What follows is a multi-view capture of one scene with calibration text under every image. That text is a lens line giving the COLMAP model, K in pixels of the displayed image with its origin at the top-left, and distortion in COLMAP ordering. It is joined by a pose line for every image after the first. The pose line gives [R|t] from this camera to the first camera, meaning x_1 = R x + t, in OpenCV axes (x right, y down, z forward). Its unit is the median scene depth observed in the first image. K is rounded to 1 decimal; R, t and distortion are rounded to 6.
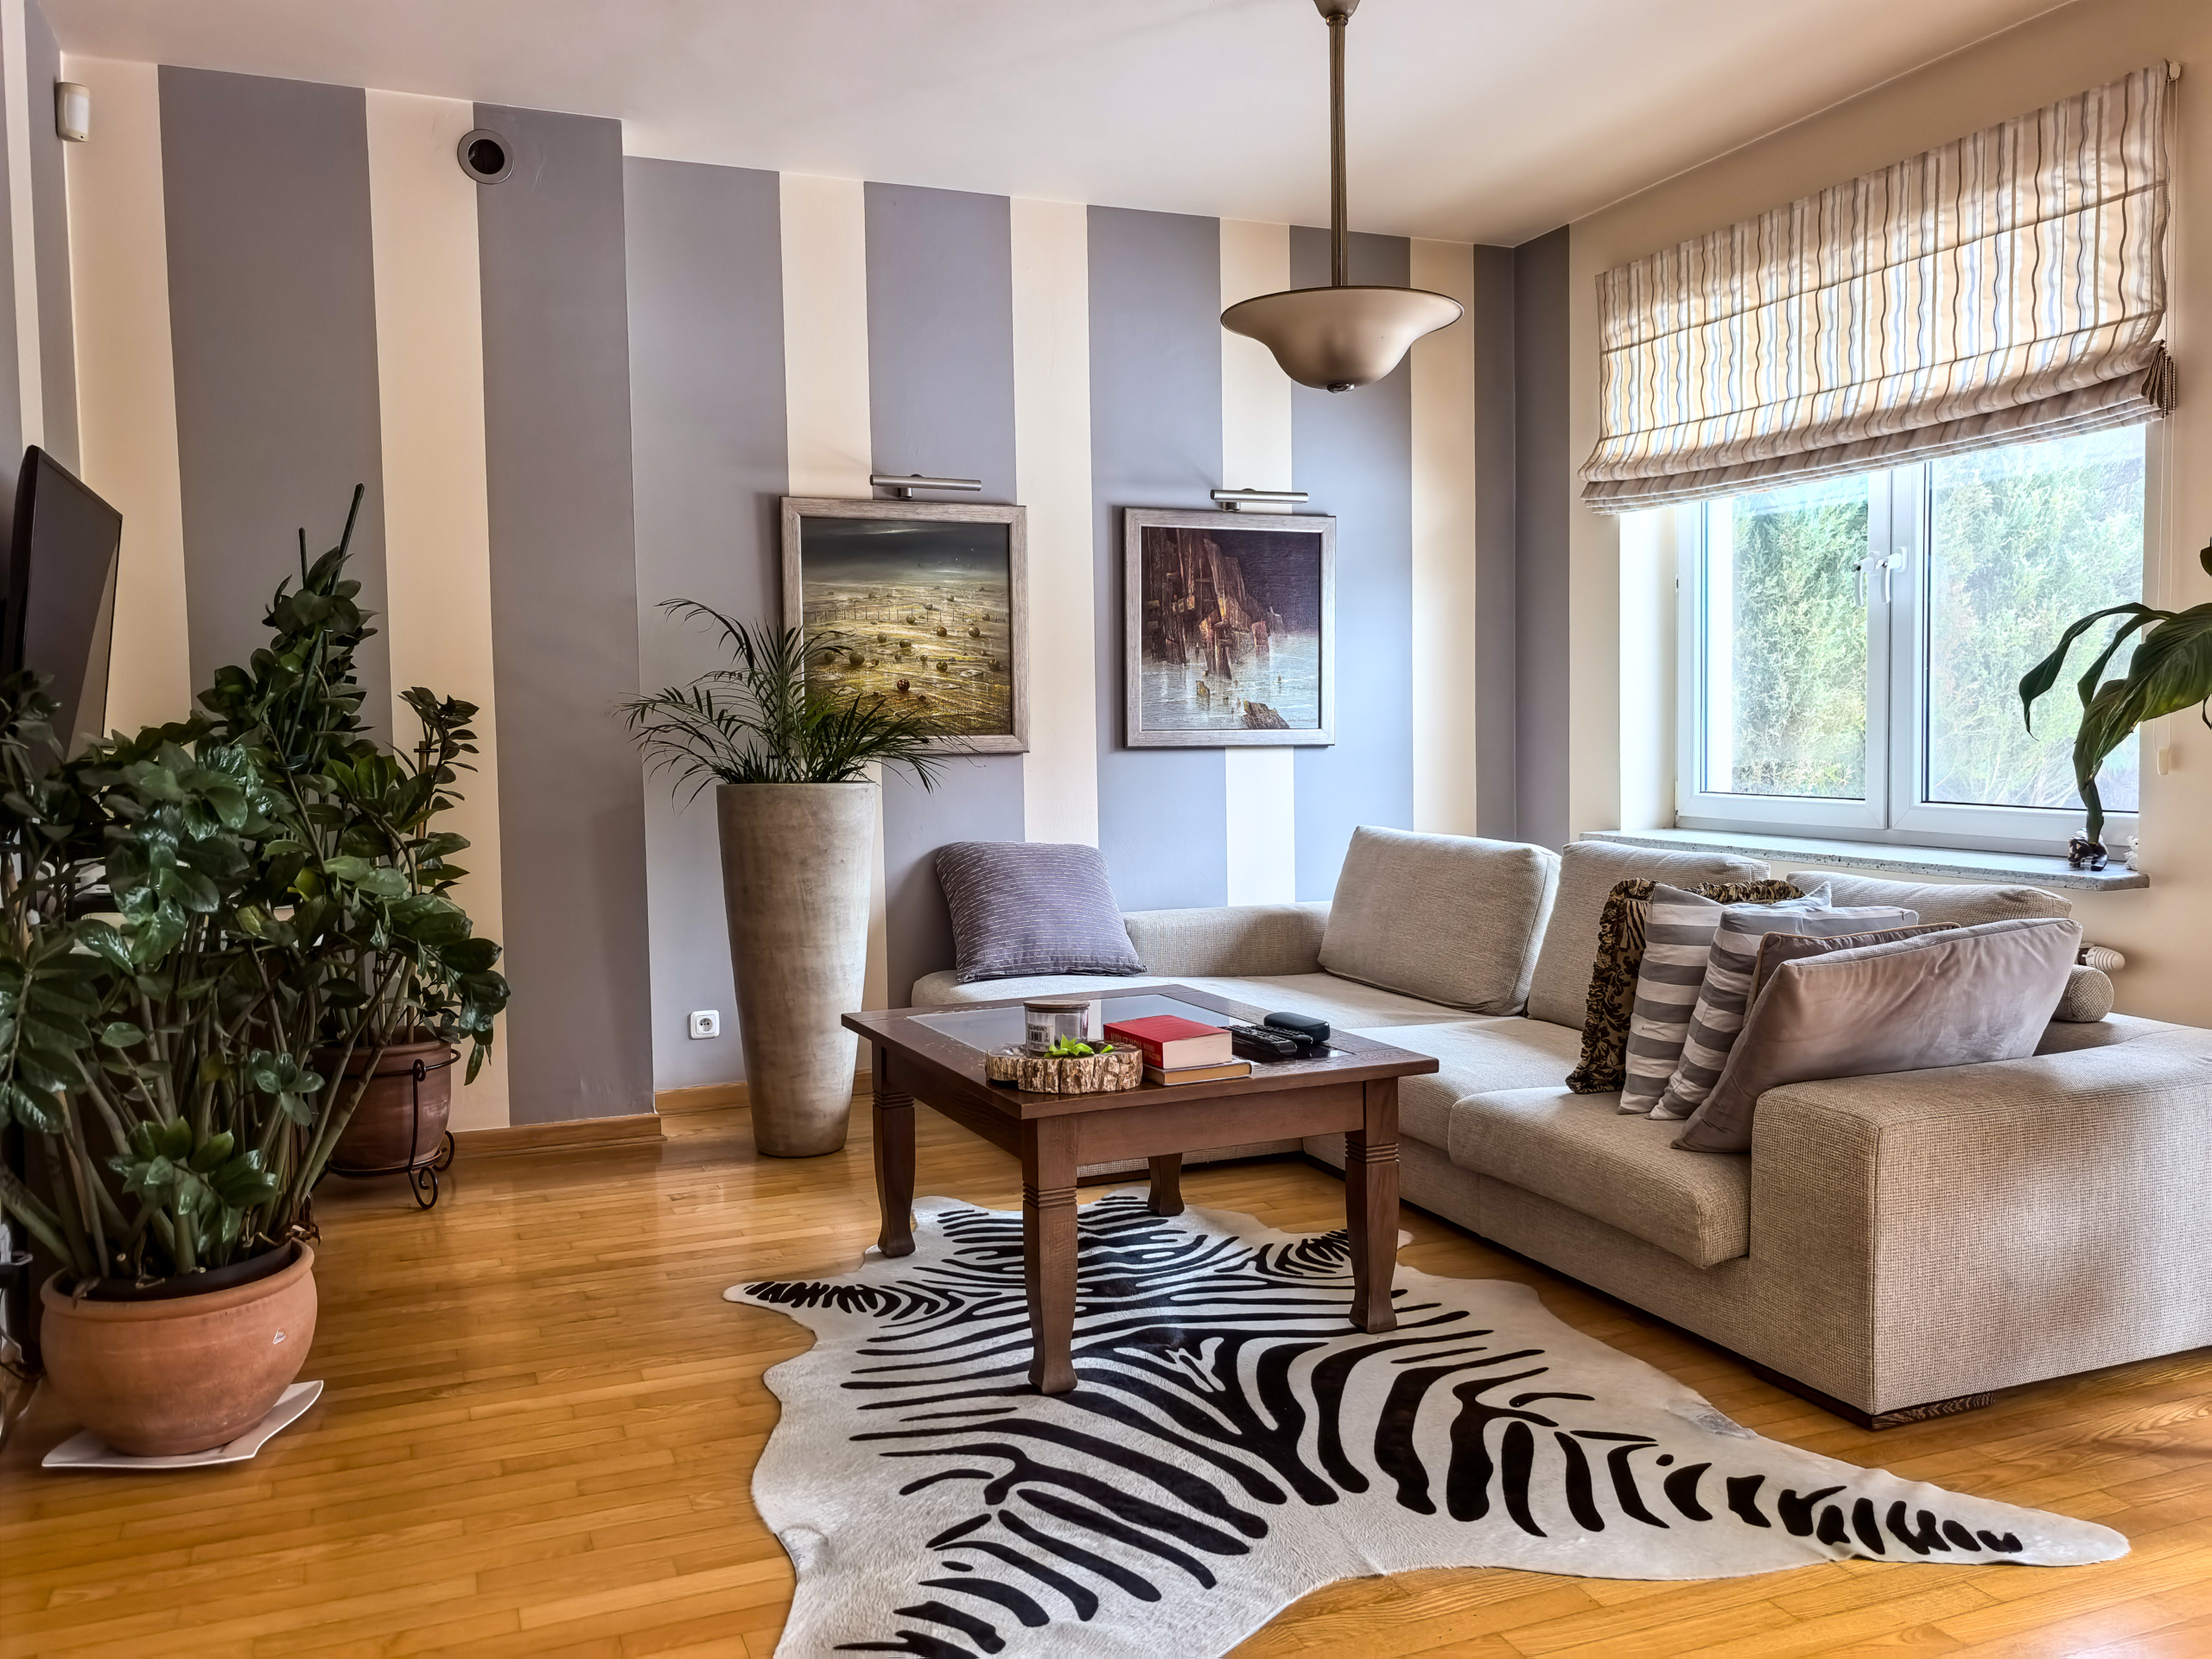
lens RADIAL K [[1757.3, 0, 1083.7], [0, 1757.3, 830.1], [0, 0, 1]] dist [0.033265, -0.028719]
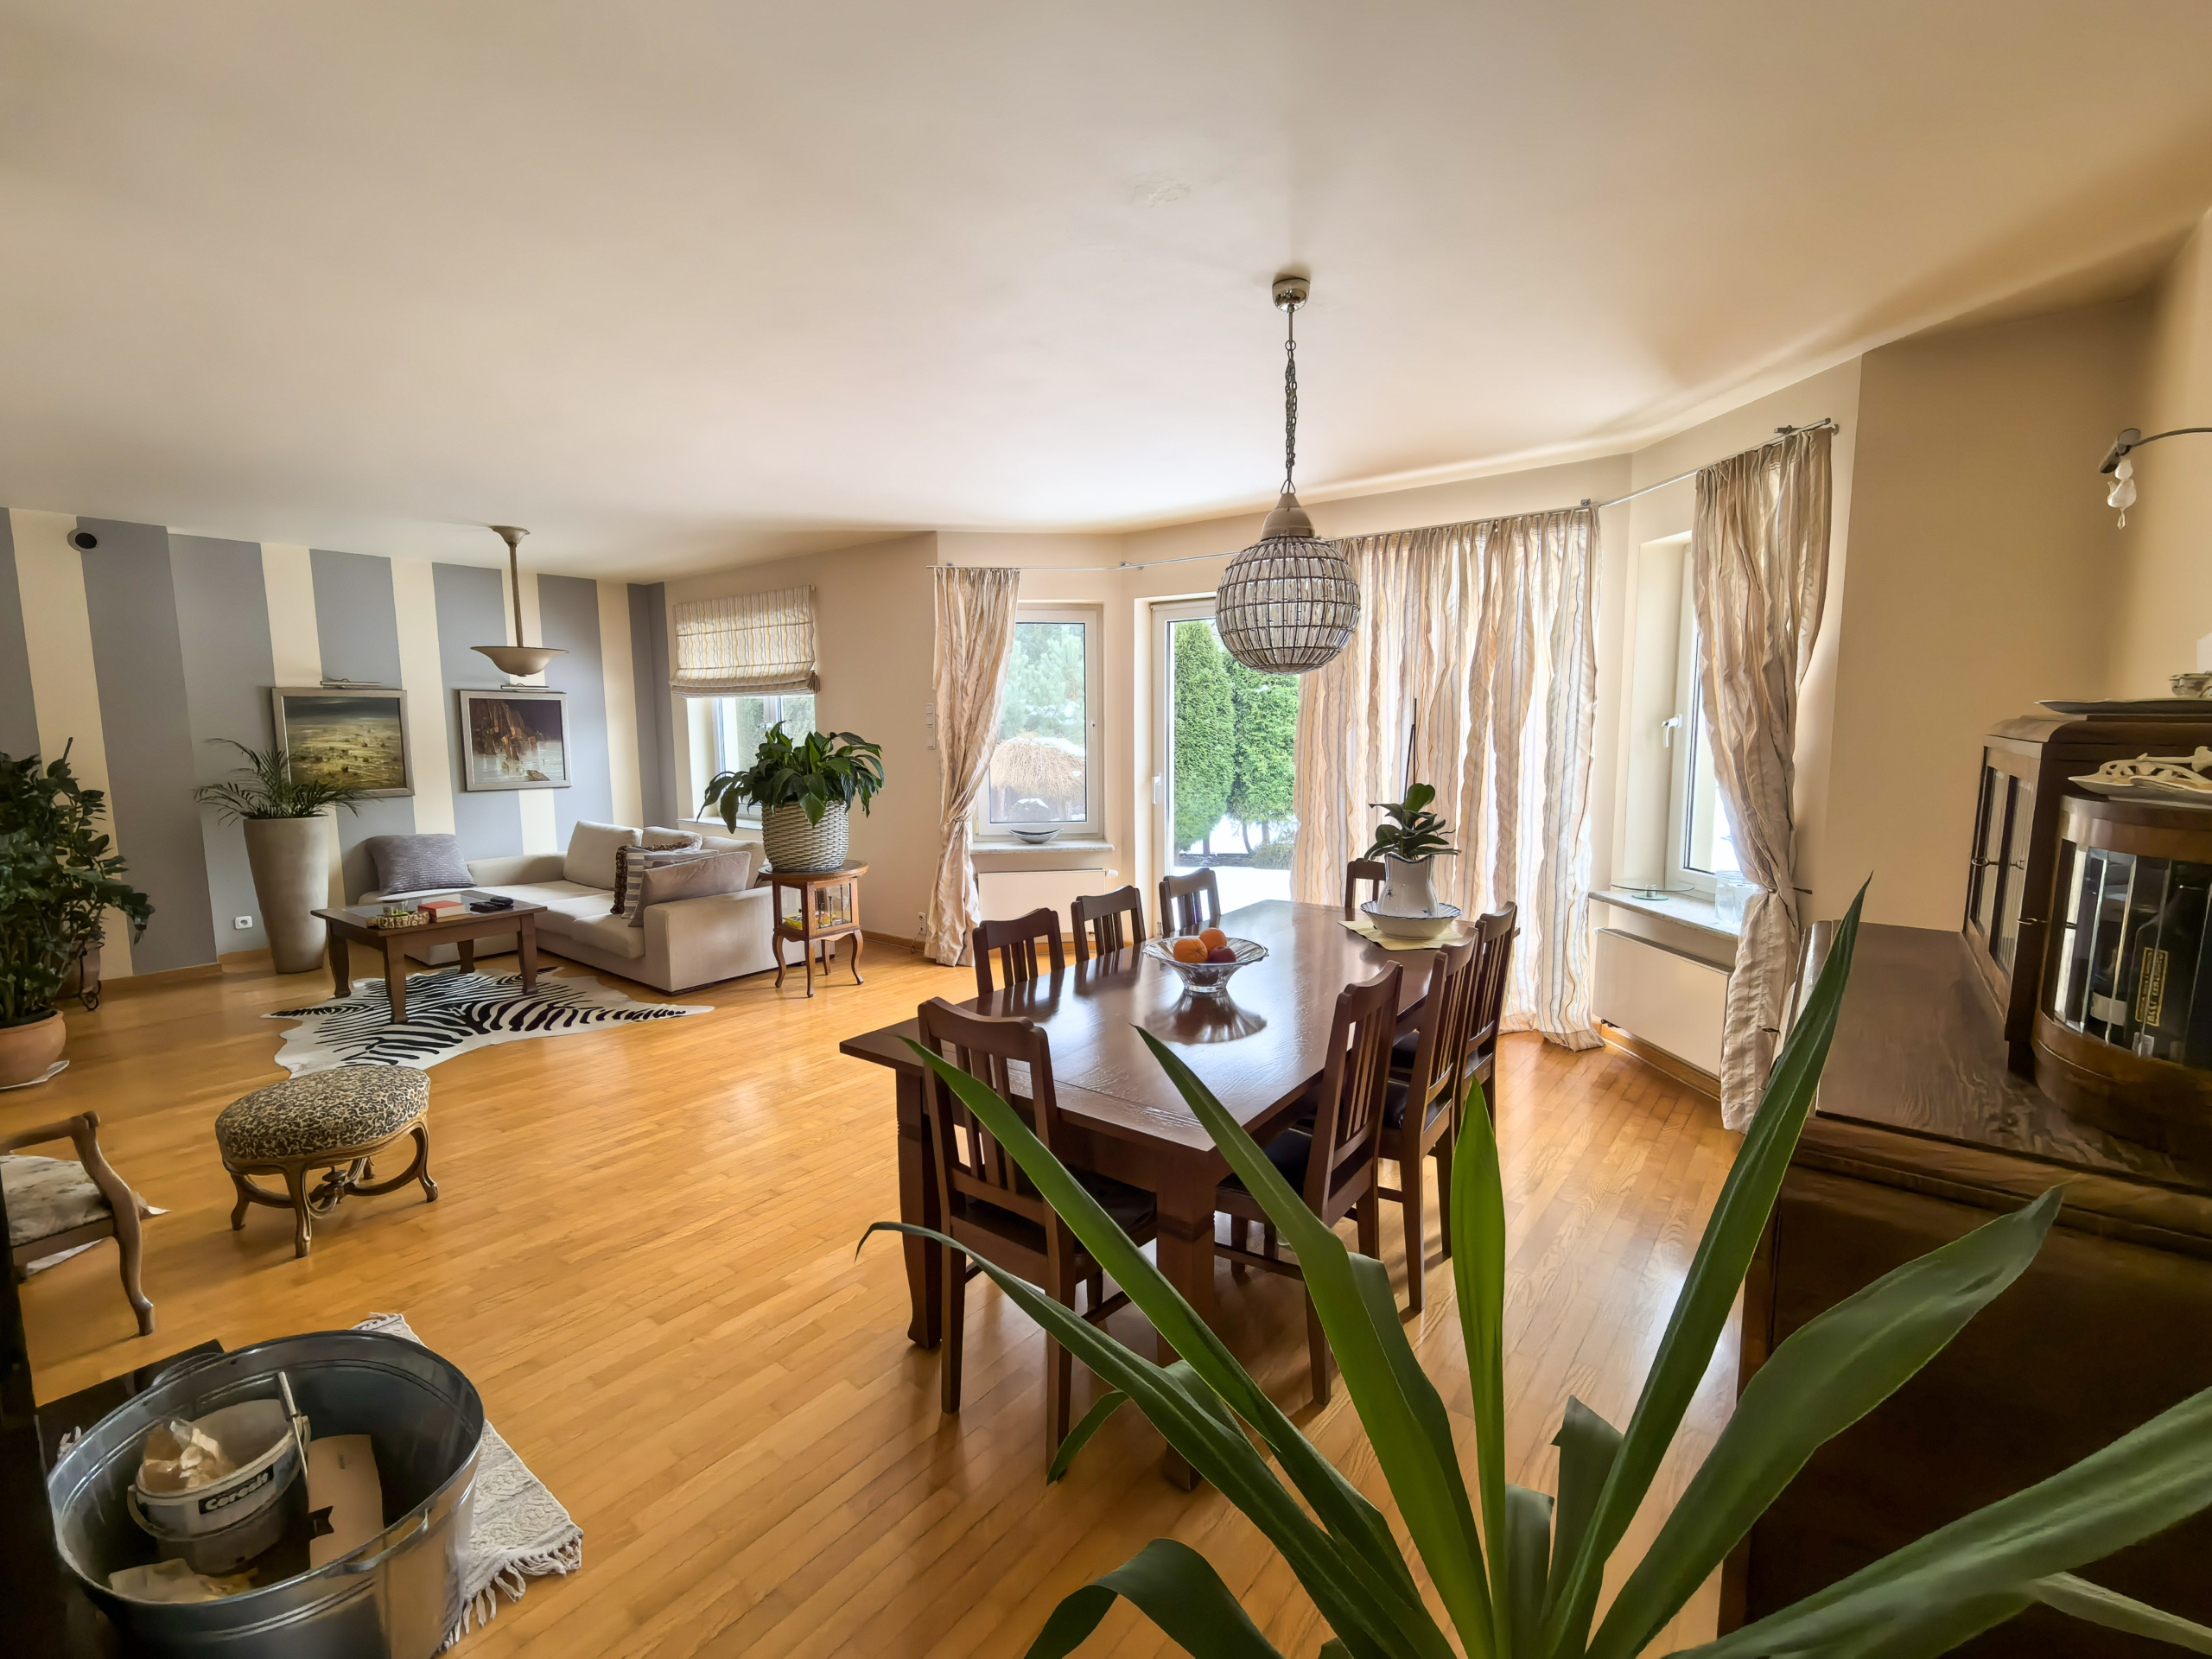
lens RADIAL K [[962.3, 0, 1106.0], [0, 962.3, 829.5], [0, 0, 1]] dist [0.002179, 0.000099]
pose [[0.865275, -0.046107, 0.499173, 0.189100], [0.023062, 0.998368, 0.052240, -0.068447], [-0.500767, -0.033691, 0.864926, -0.896107]]
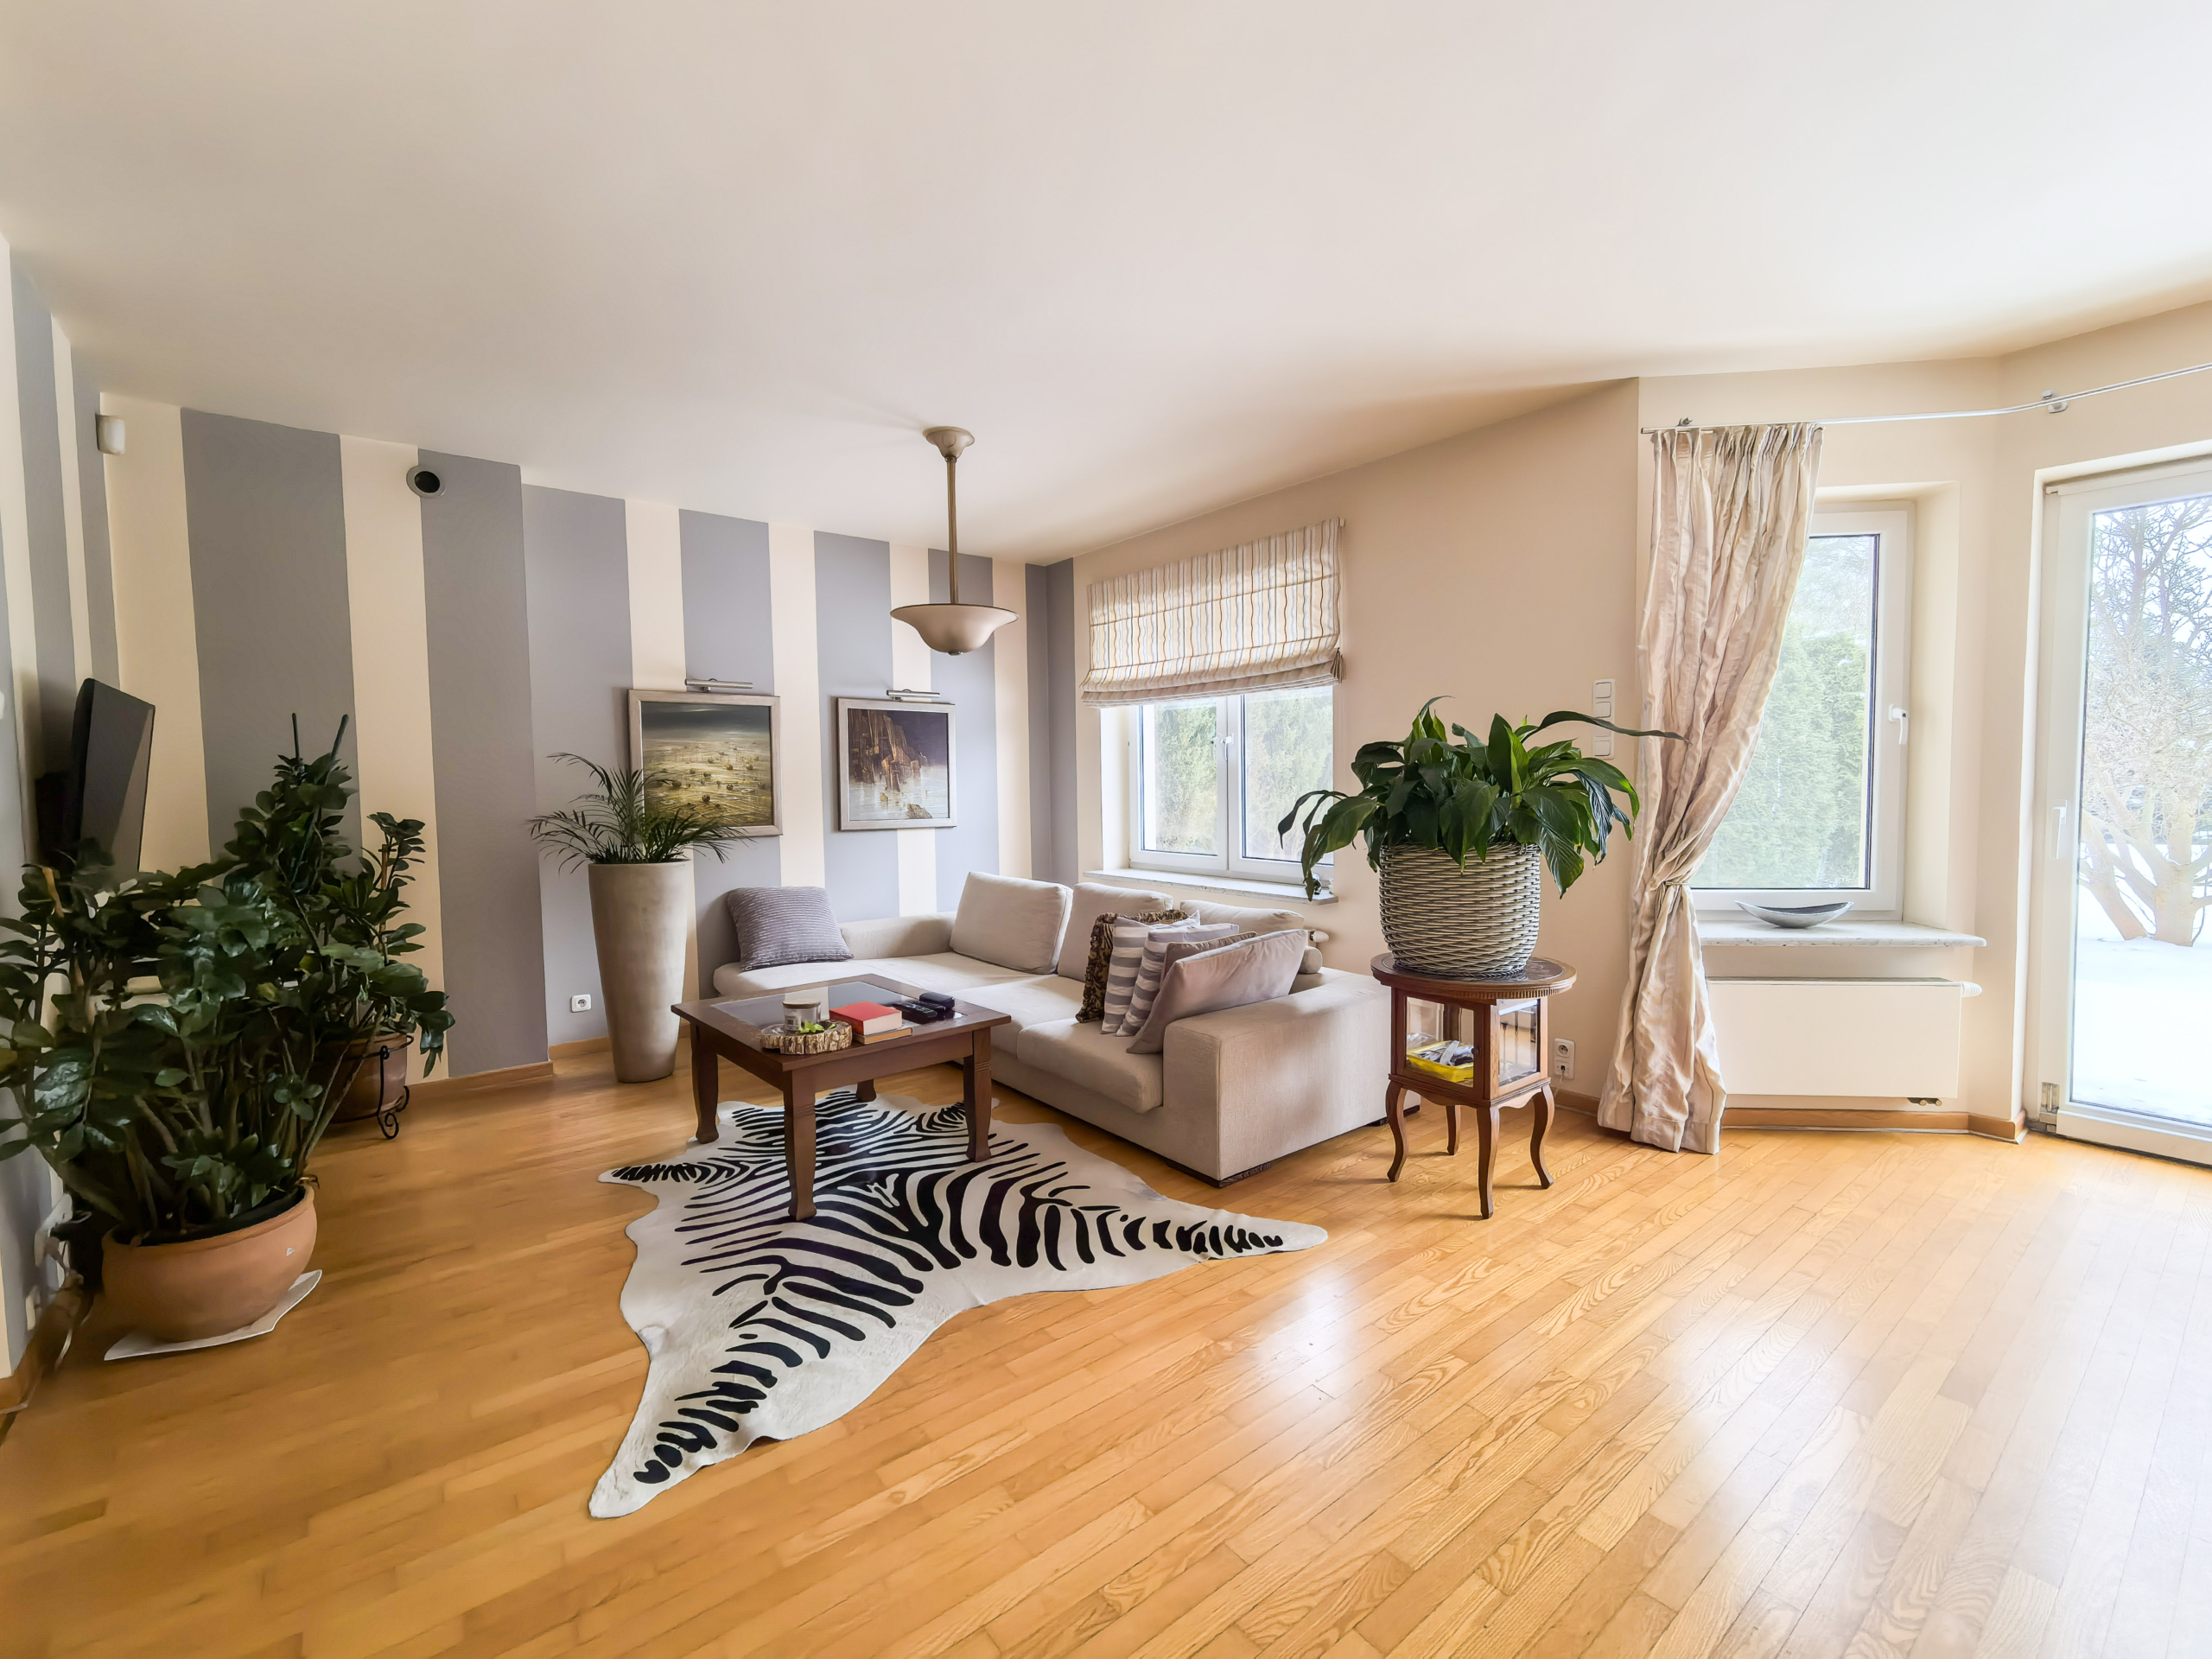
lens RADIAL K [[962.3, 0, 1106.0], [0, 962.3, 829.5], [0, 0, 1]] dist [0.002179, 0.000099]
pose [[0.957264, -0.012040, 0.288966, -0.000172], [0.015527, 0.999832, -0.009778, -0.054333], [-0.288799, 0.013847, 0.957289, -0.032641]]
